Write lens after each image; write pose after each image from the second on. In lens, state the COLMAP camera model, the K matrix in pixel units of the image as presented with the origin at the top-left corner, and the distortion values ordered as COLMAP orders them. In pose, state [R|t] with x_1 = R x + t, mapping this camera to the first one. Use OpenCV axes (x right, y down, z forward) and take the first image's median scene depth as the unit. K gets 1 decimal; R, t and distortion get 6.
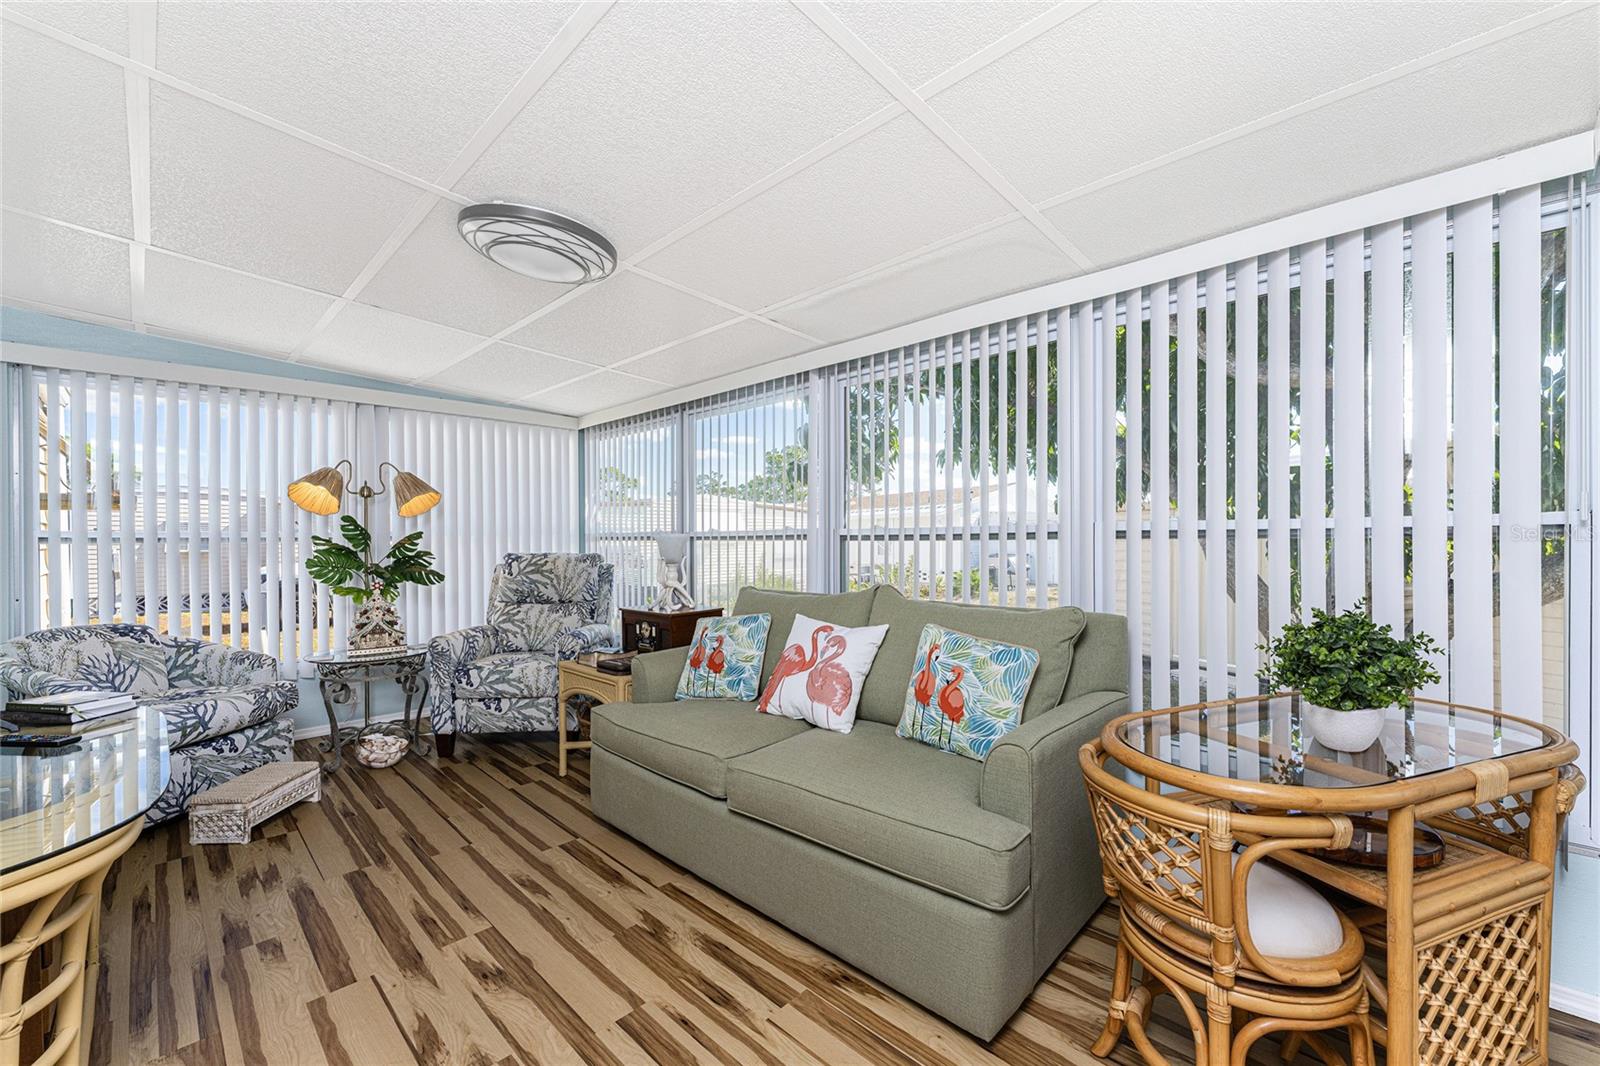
lens RADIAL K [[649.8, 0, 805.2], [0, 649.8, 525.8], [0, 0, 1]] dist [-0.000572, -0.000331]
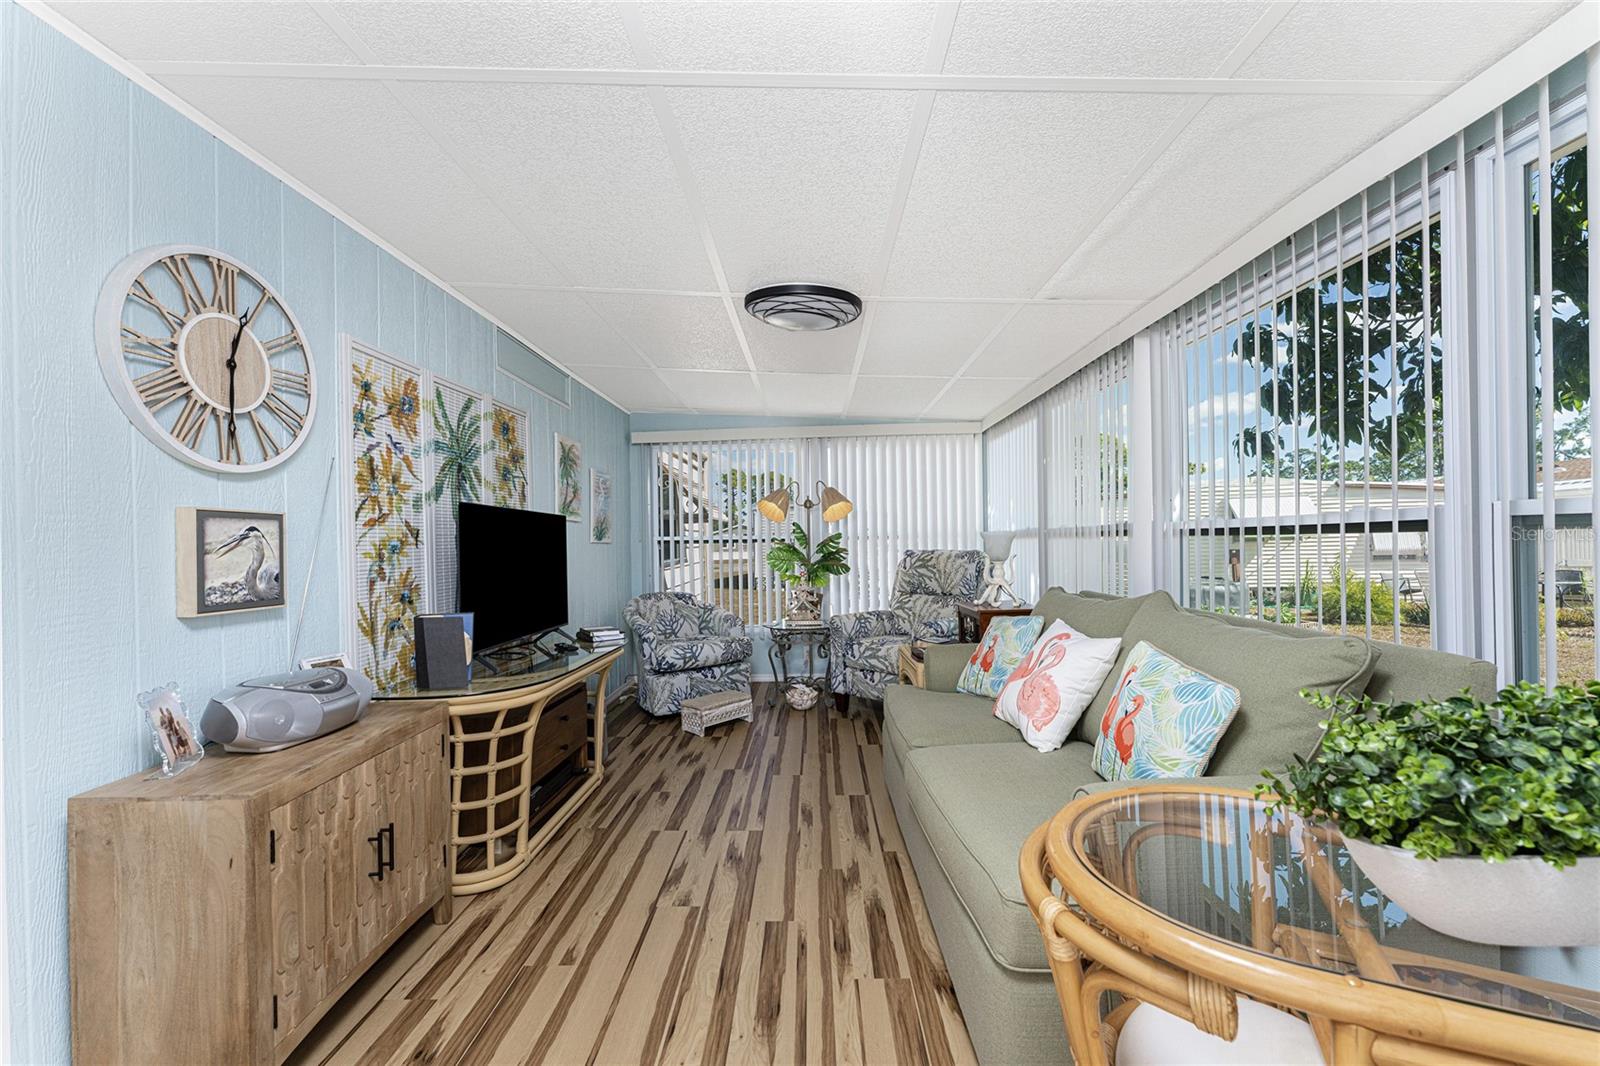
lens RADIAL K [[646.2, 0, 791.7], [0, 646.2, 519.3], [0, 0, 1]] dist [-0.000490, -0.000457]
pose [[0.669081, -0.032482, -0.742479, 0.401263], [0.030964, 0.999395, -0.015818, -0.000660], [0.742544, -0.012407, 0.669682, 0.114124]]
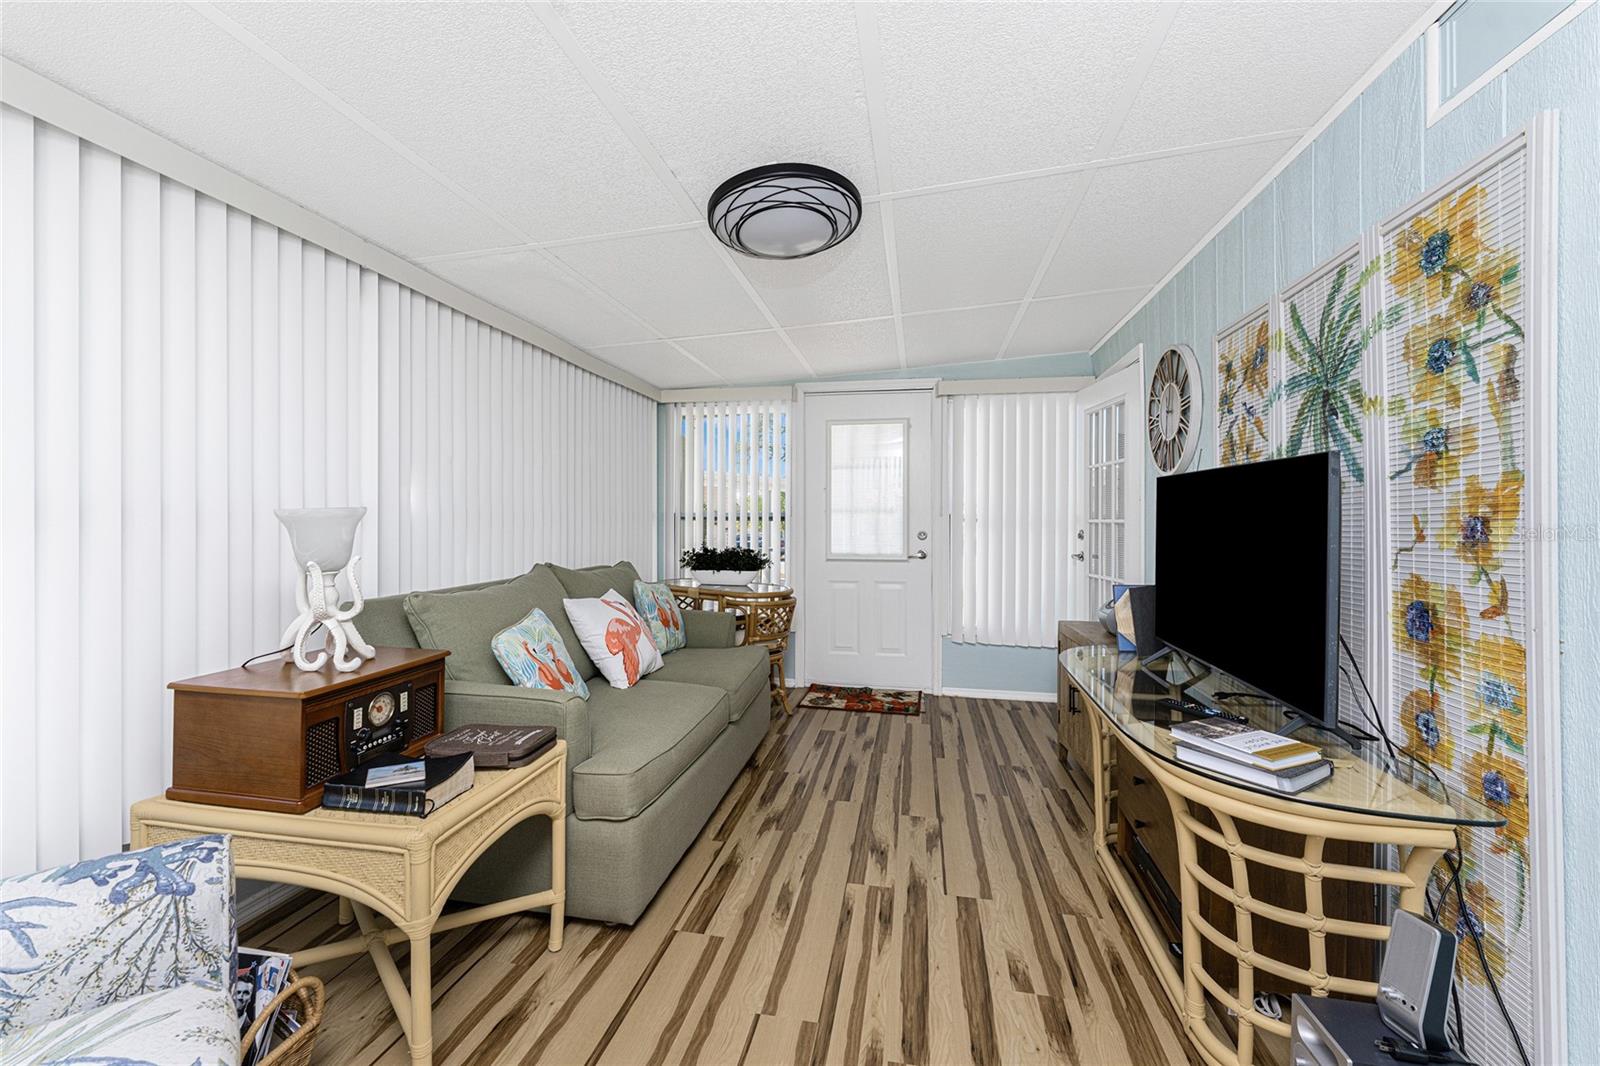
lens RADIAL K [[646.2, 0, 791.7], [0, 646.2, 519.3], [0, 0, 1]] dist [-0.000490, -0.000457]
pose [[-0.542171, 0.002355, 0.840265, -0.938923], [-0.021943, 0.999615, -0.016961, 0.026696], [-0.839982, -0.027634, -0.541911, 1.181241]]
